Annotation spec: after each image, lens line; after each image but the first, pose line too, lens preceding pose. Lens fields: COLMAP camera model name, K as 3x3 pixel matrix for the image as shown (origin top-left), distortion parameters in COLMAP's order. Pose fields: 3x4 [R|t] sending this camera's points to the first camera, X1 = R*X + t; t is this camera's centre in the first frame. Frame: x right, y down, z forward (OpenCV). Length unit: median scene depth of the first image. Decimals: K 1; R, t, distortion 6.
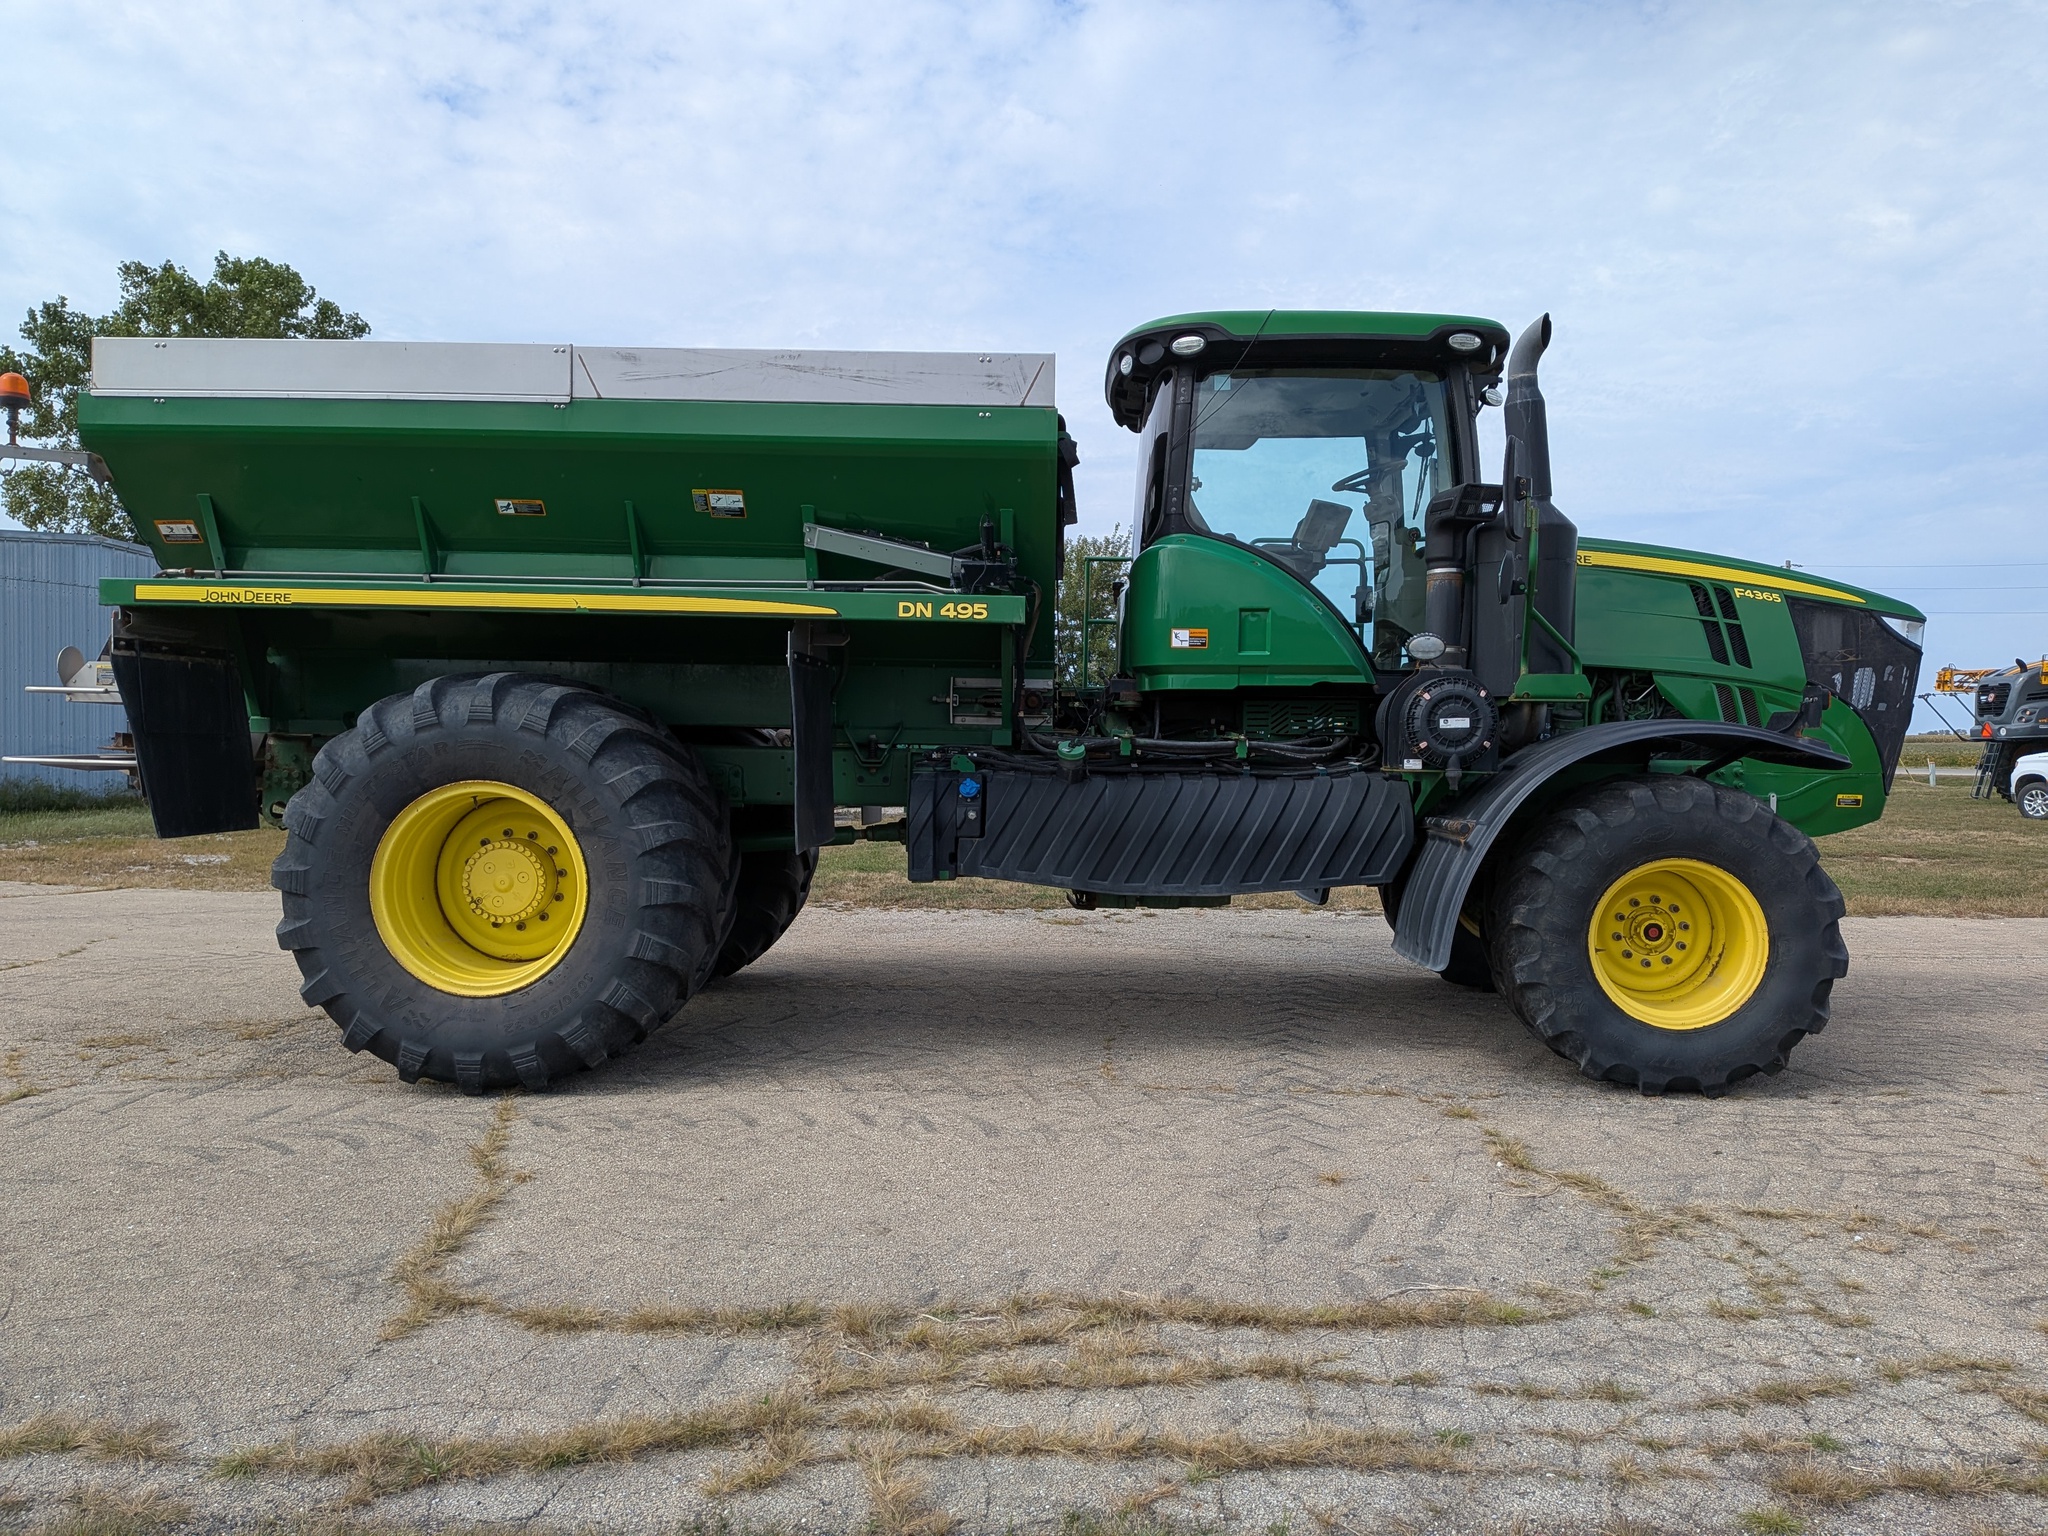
lens RADIAL K [[1452.6, 0, 1024.0], [0, 1452.6, 768.0], [0, 0, 1]] dist [0.081137, -0.112636]
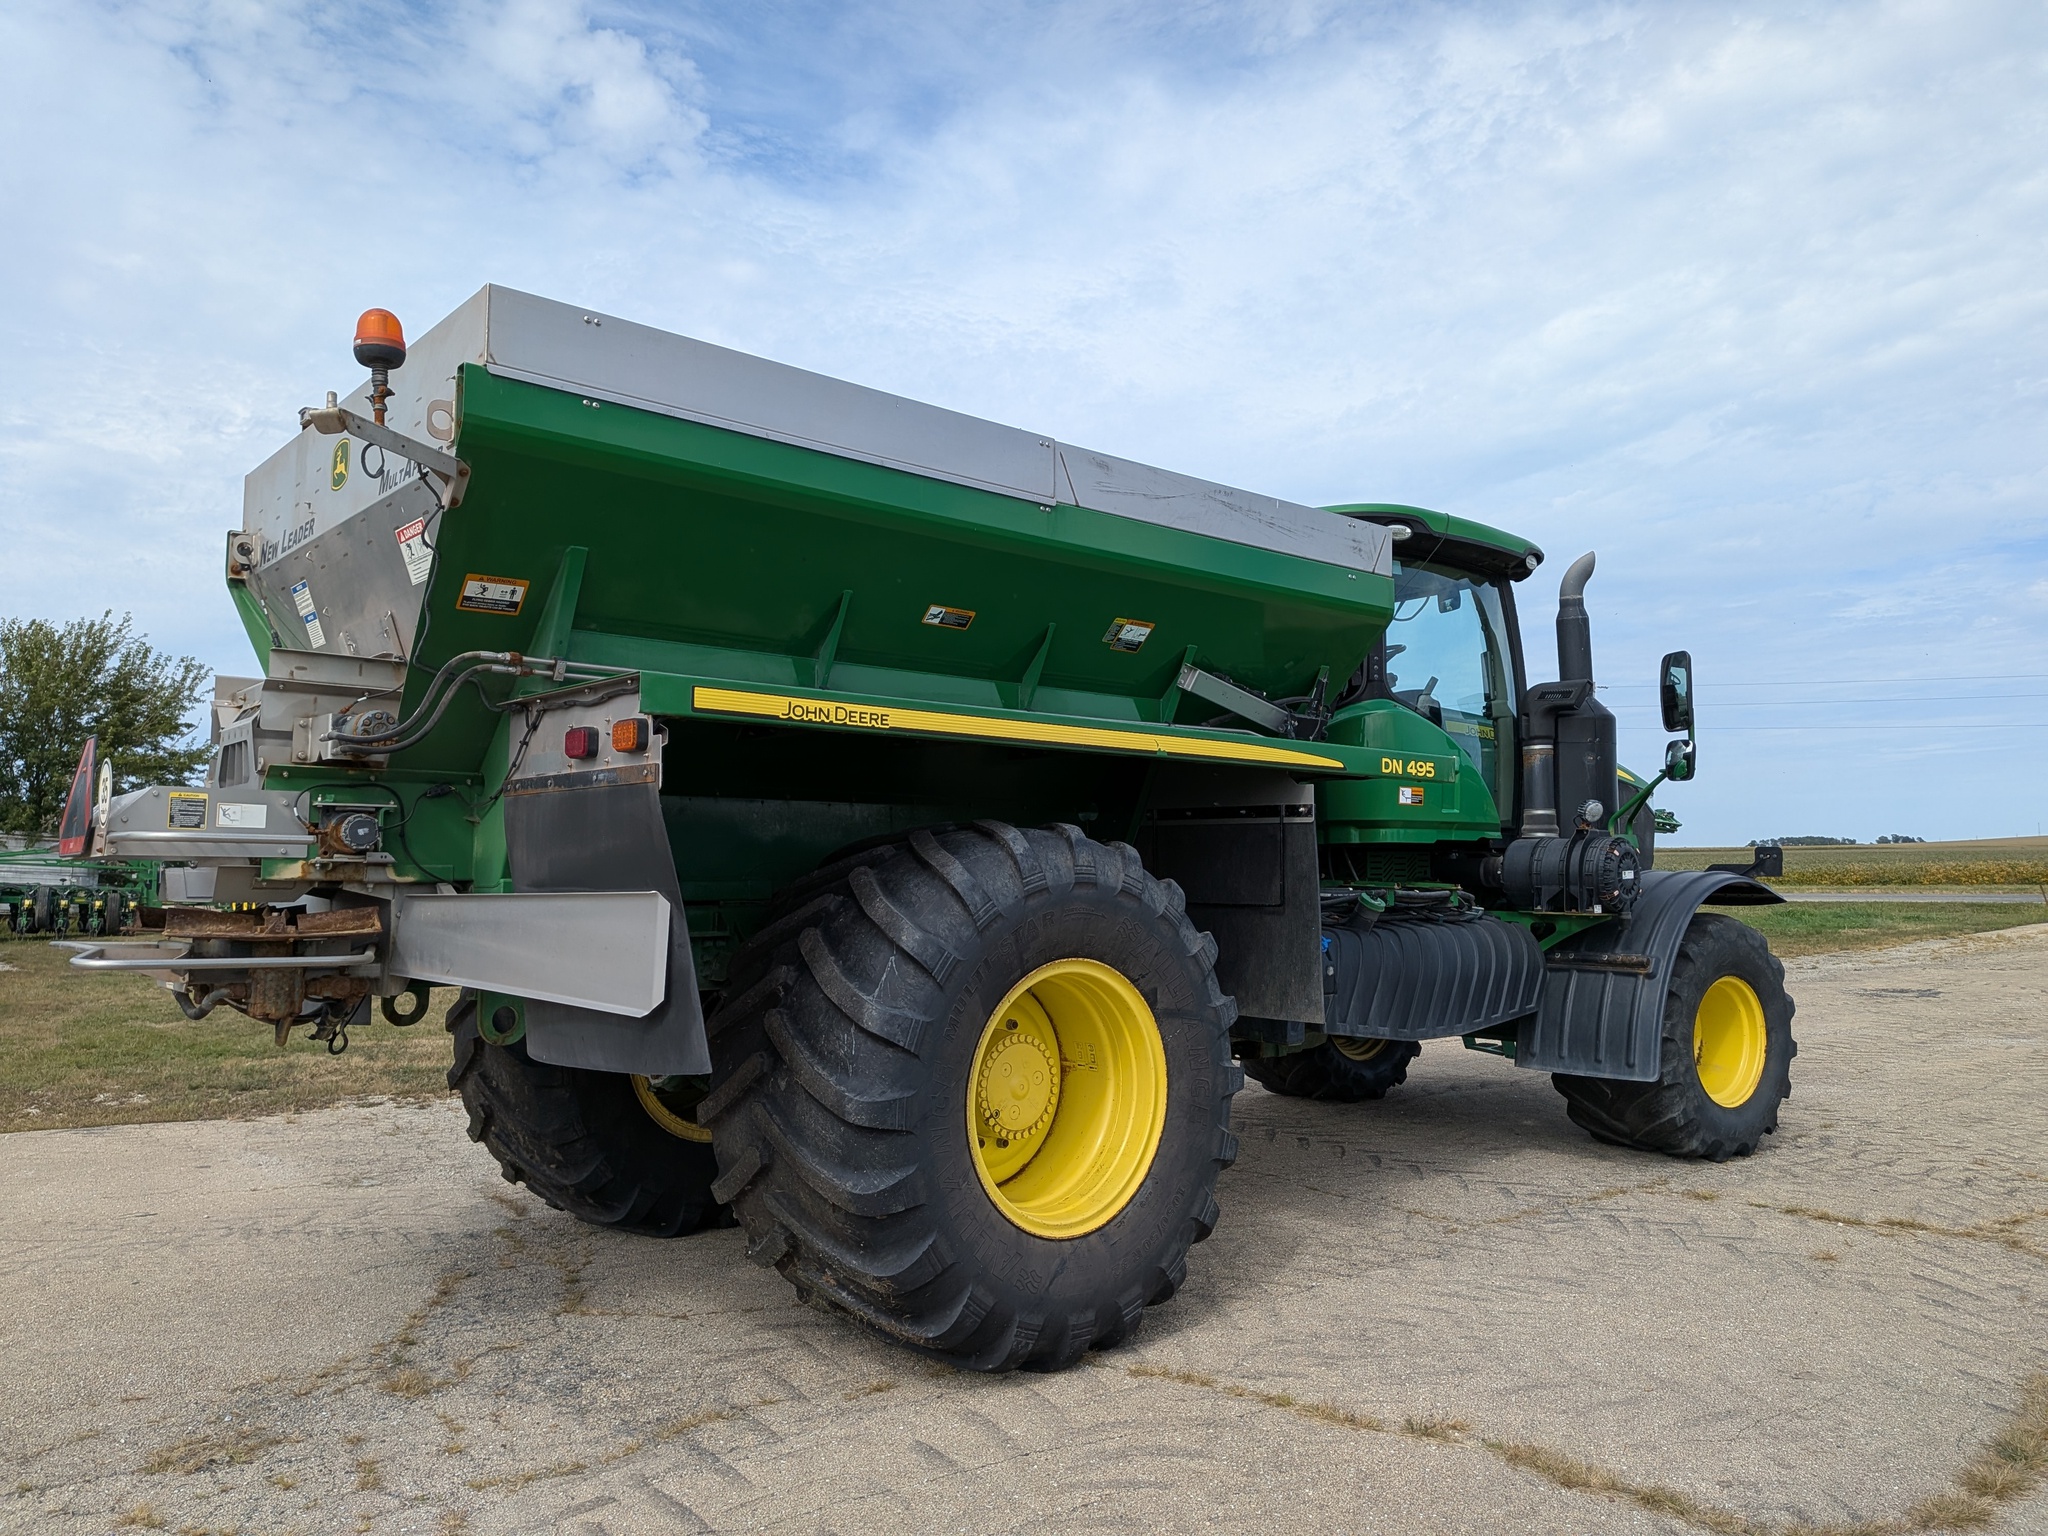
lens RADIAL K [[1452.6, 0, 1024.0], [0, 1452.6, 768.0], [0, 0, 1]] dist [0.081137, -0.112636]
pose [[0.751771, 0.036963, 0.658388, -0.834114], [0.020218, 0.996666, -0.079039, -0.030025], [-0.659115, 0.072731, 0.748517, 0.375417]]
